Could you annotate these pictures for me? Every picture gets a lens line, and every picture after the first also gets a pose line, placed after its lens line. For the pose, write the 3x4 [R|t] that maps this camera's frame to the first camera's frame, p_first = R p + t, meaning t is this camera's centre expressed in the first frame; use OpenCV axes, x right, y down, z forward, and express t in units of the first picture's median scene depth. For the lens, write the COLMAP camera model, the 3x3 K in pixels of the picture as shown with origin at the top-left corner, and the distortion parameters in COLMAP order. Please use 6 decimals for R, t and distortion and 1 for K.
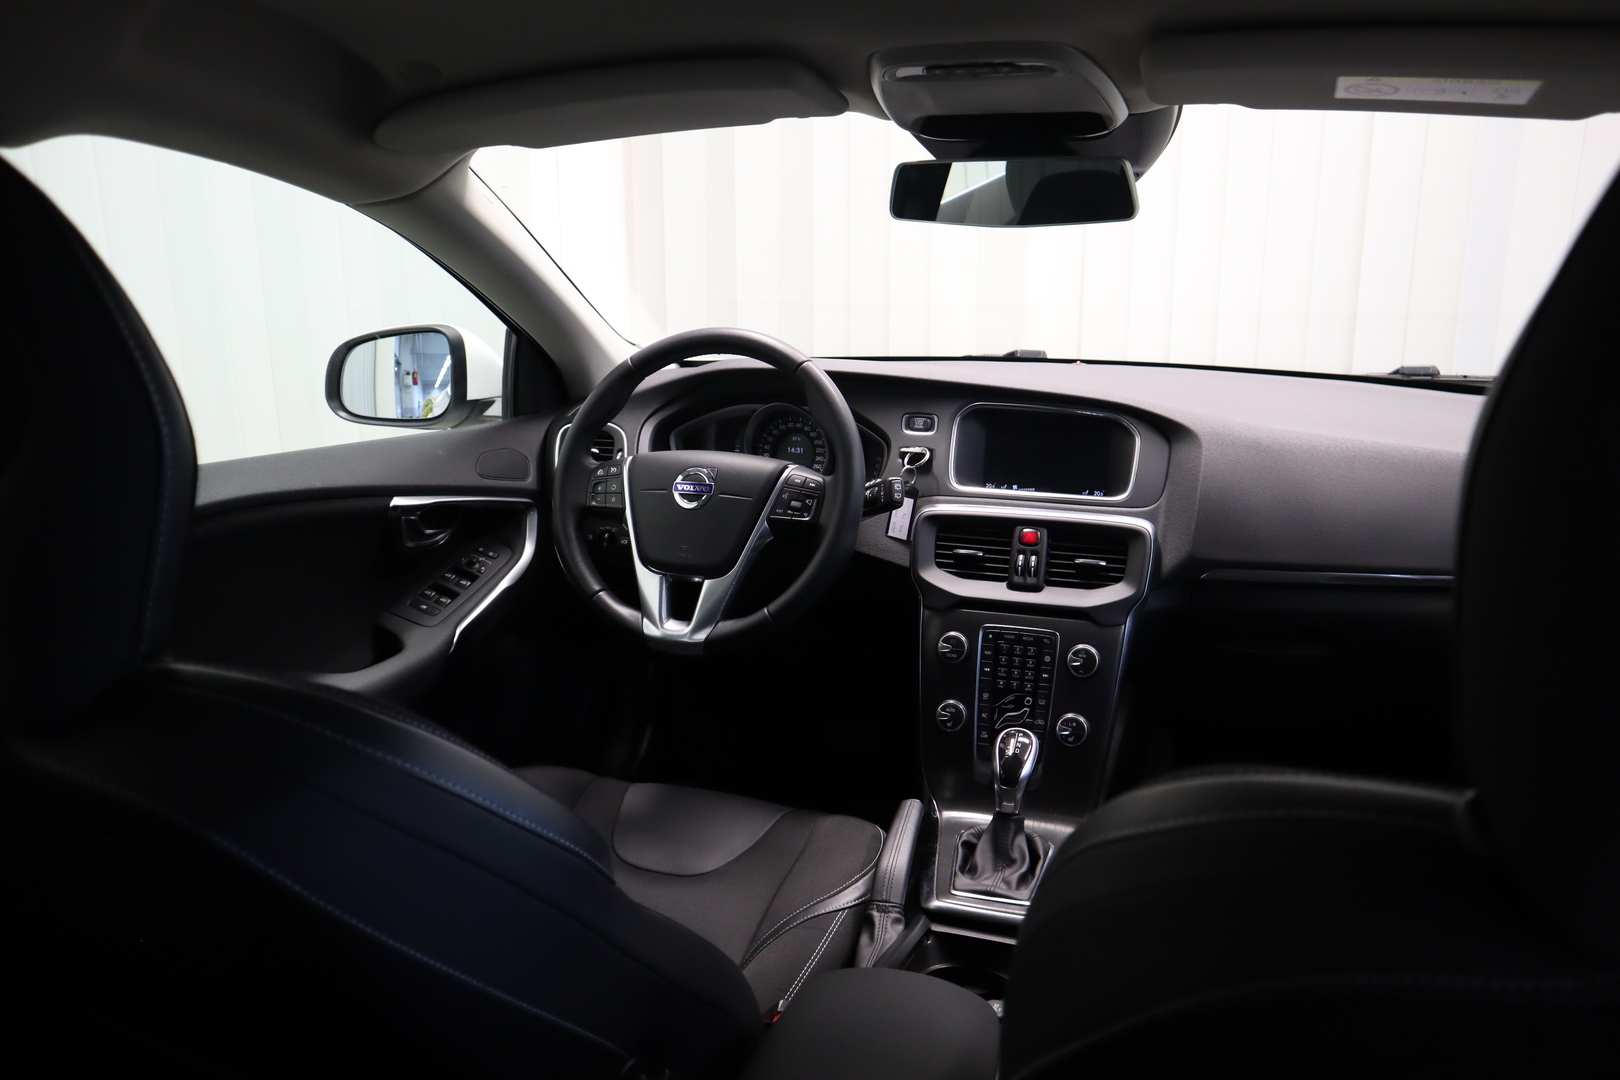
lens RADIAL K [[1151.6, 0, 801.3], [0, 1151.6, 532.5], [0, 0, 1]] dist [-0.108009, 0.074914]
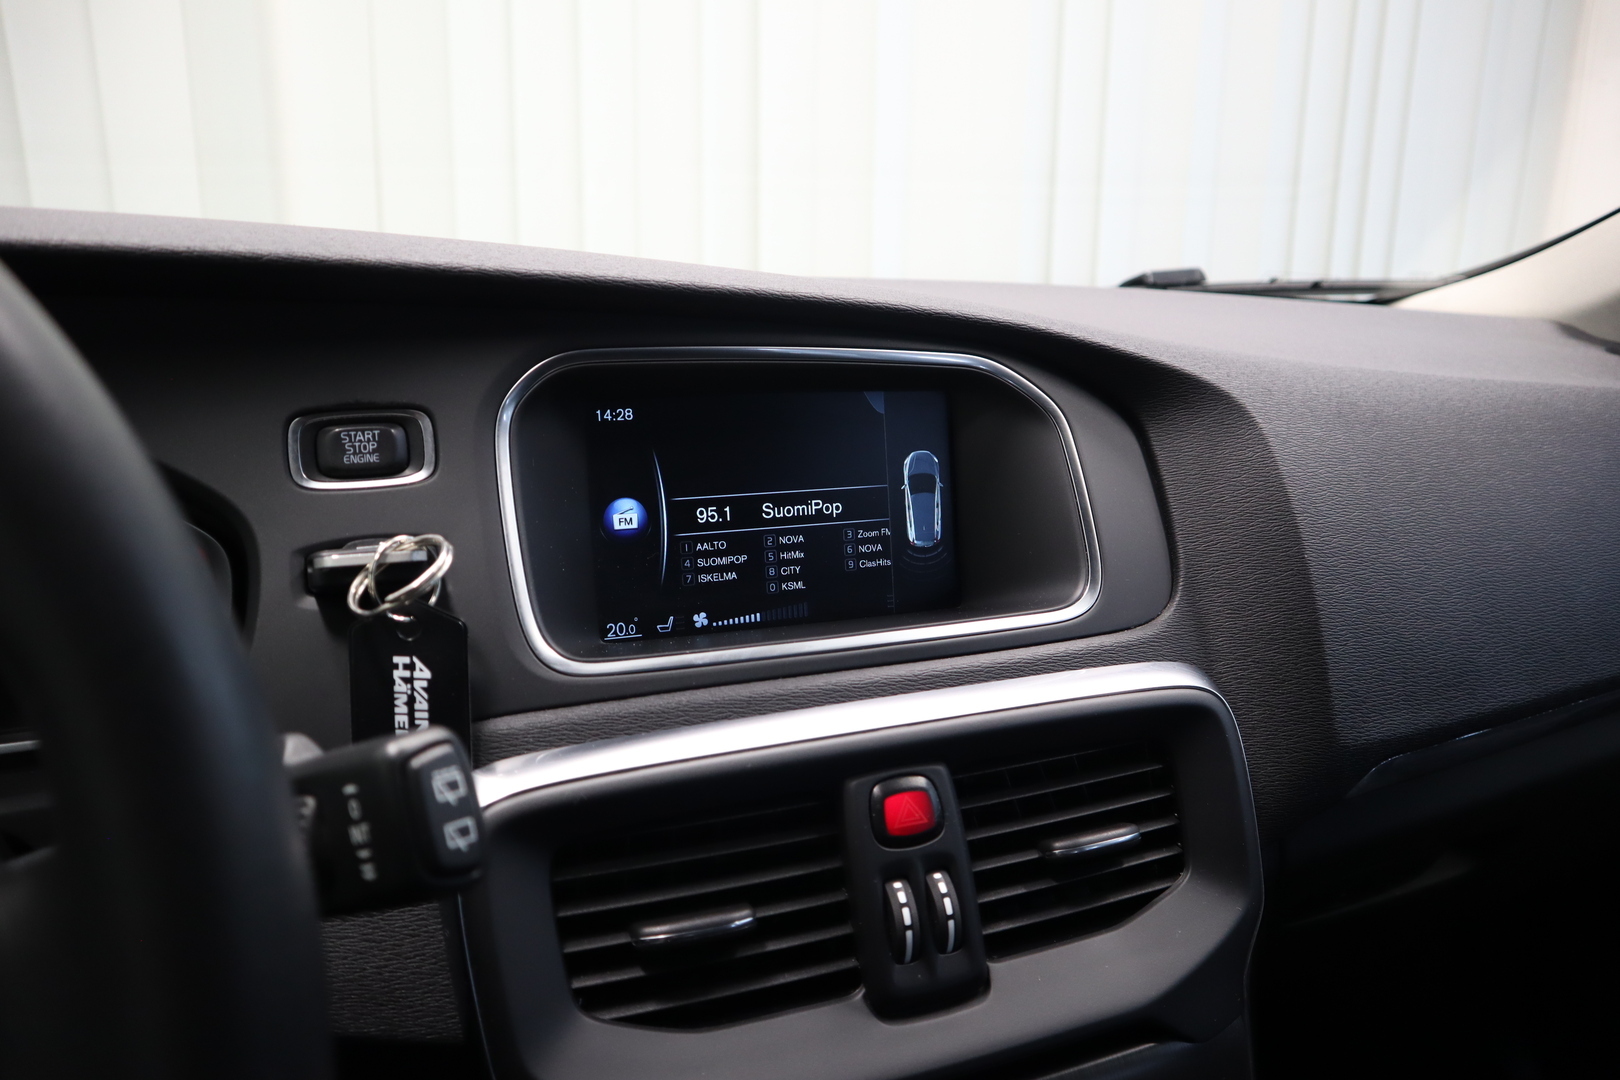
lens RADIAL K [[1151.6, 0, 821.8], [0, 1151.6, 531.5], [0, 0, 1]] dist [-0.108009, 0.074914]
pose [[0.750432, -0.139998, 0.645951, 0.015134], [0.150282, 0.987853, 0.039509, -0.075436], [-0.643636, 0.067426, 0.762356, 0.793347]]
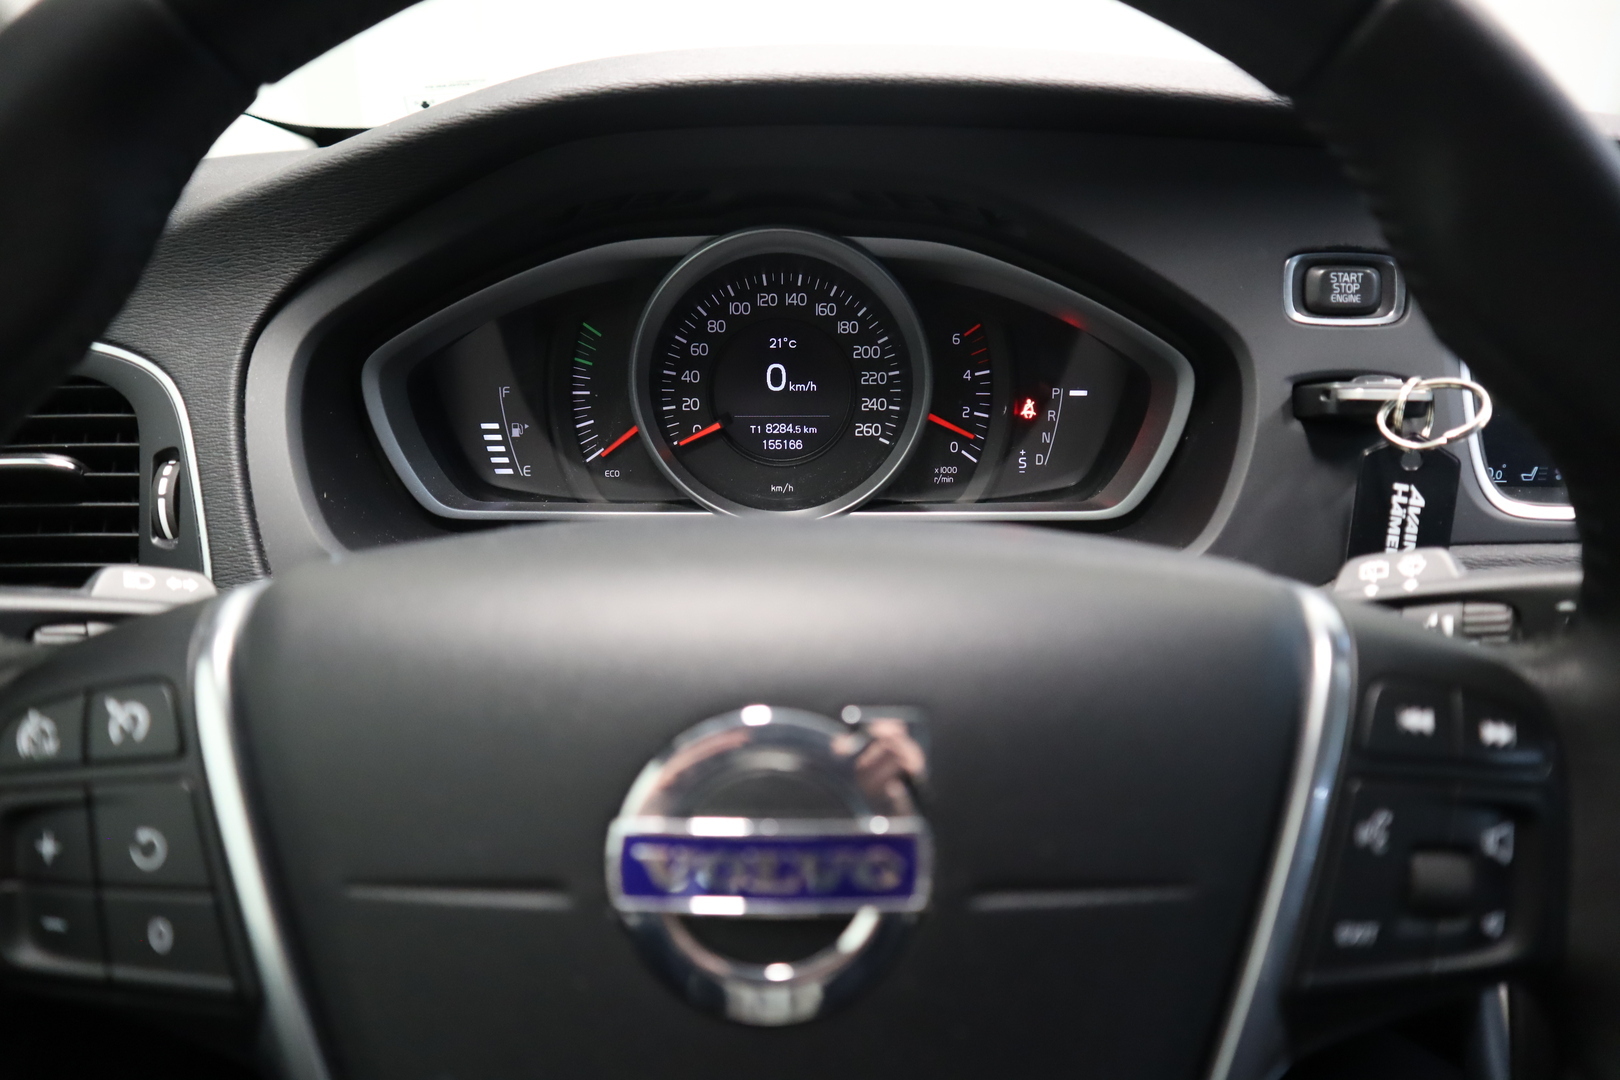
lens RADIAL K [[1151.6, 0, 808.7], [0, 1151.6, 529.6], [0, 0, 1]] dist [-0.108009, 0.074914]
pose [[0.940067, -0.123592, 0.317802, -0.122267], [0.075440, 0.984290, 0.159633, -0.096291], [-0.332539, -0.126091, 0.934622, 0.833530]]
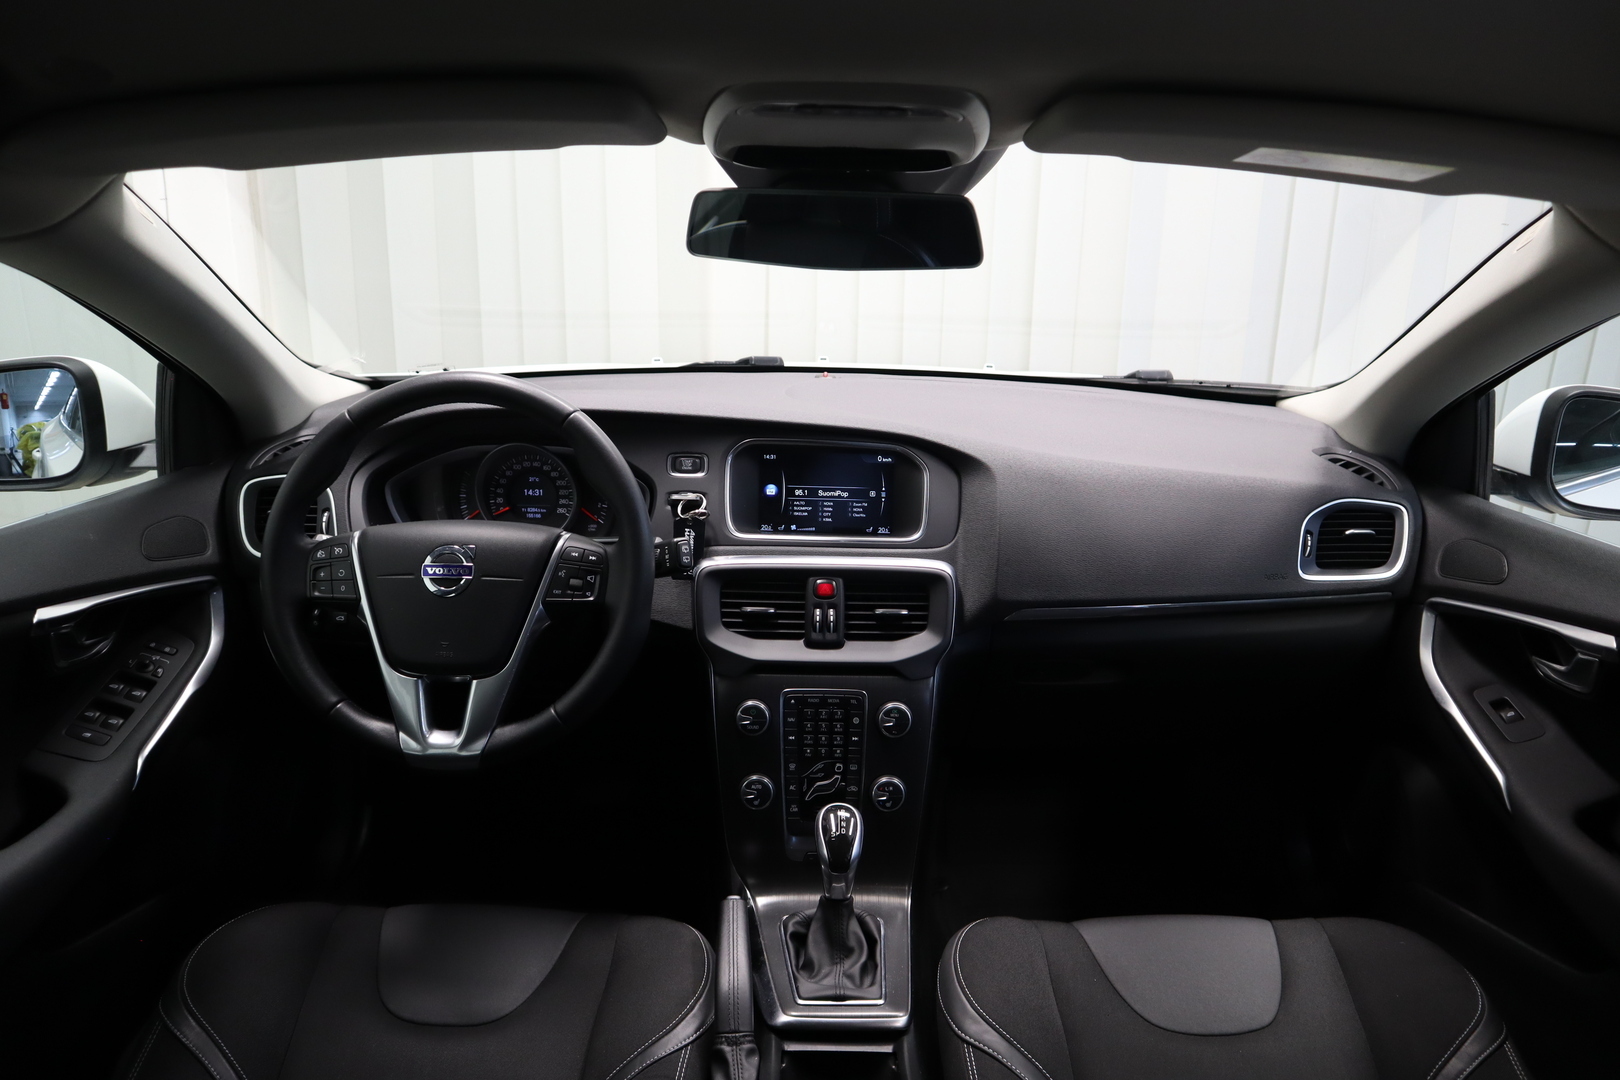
lens RADIAL K [[1151.6, 0, 805.3], [0, 1151.6, 537.6], [0, 0, 1]] dist [-0.108009, 0.074914]
pose [[0.945950, -0.075530, 0.315395, -0.102893], [0.058626, 0.996305, 0.062757, -0.094933], [-0.318970, -0.040874, 0.946883, 0.132646]]
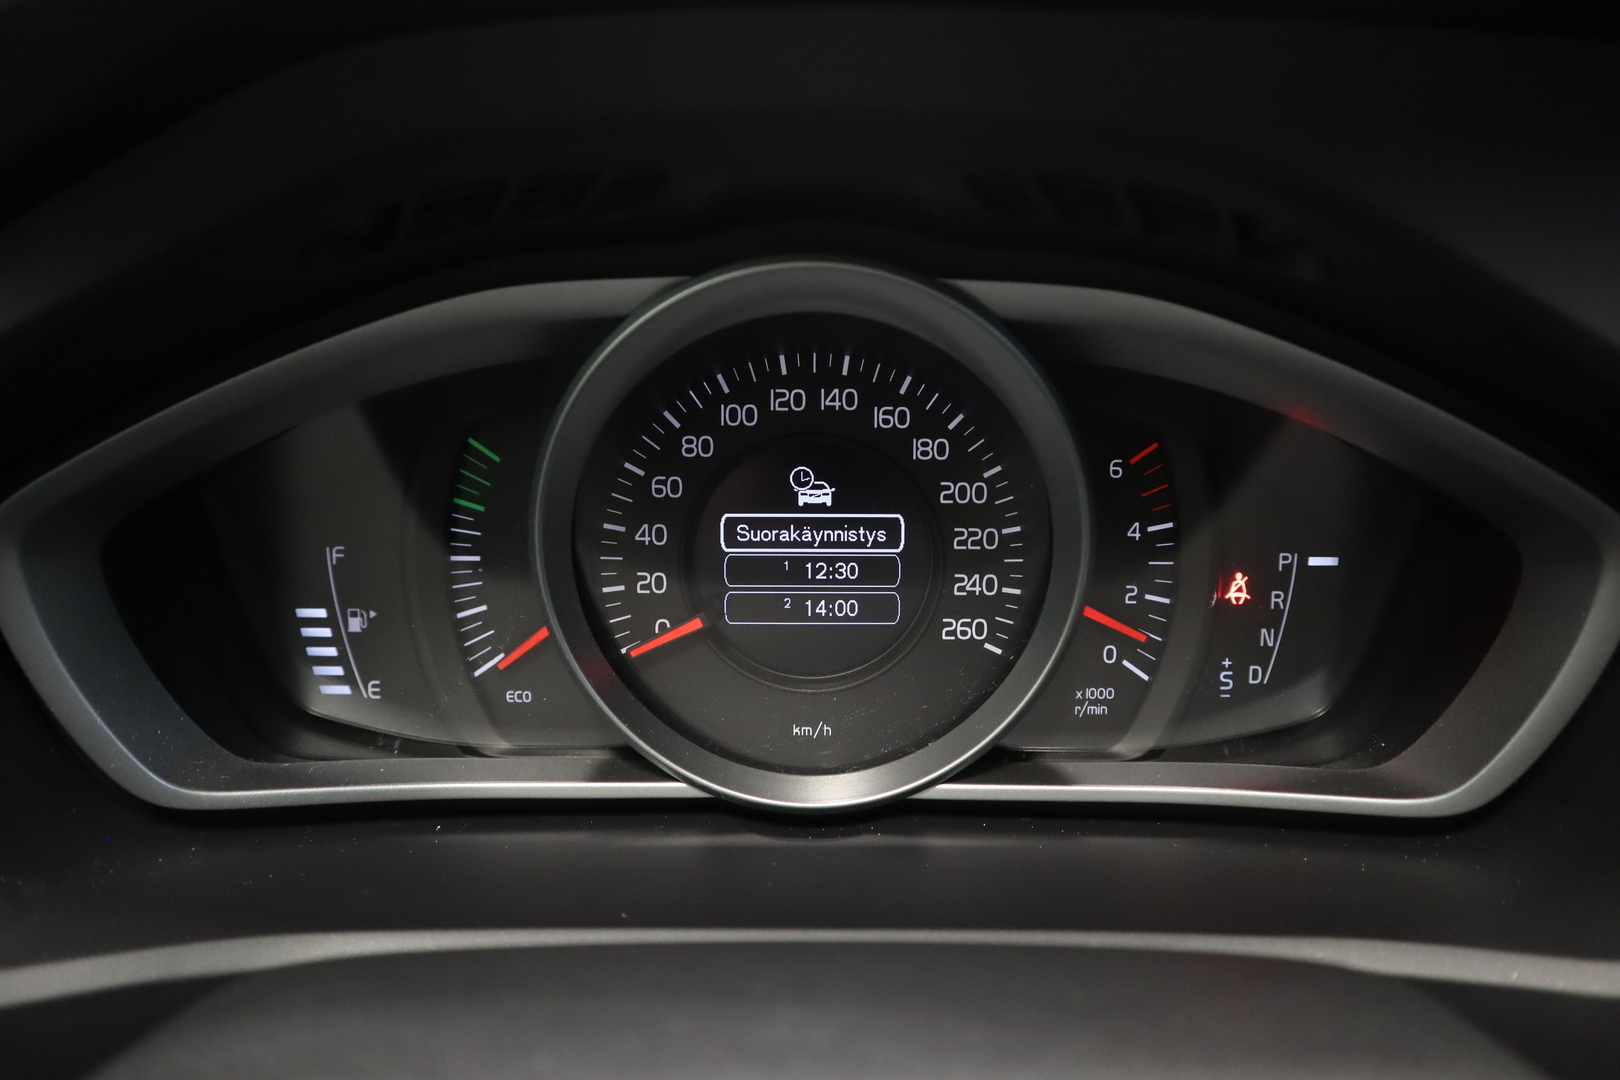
lens RADIAL K [[1151.6, 0, 814.9], [0, 1151.6, 547.9], [0, 0, 1]] dist [-0.108009, 0.074914]
pose [[0.942664, -0.100775, 0.318165, -0.073705], [0.072909, 0.992478, 0.098341, -0.104546], [-0.325682, -0.069505, 0.942921, 0.989021]]
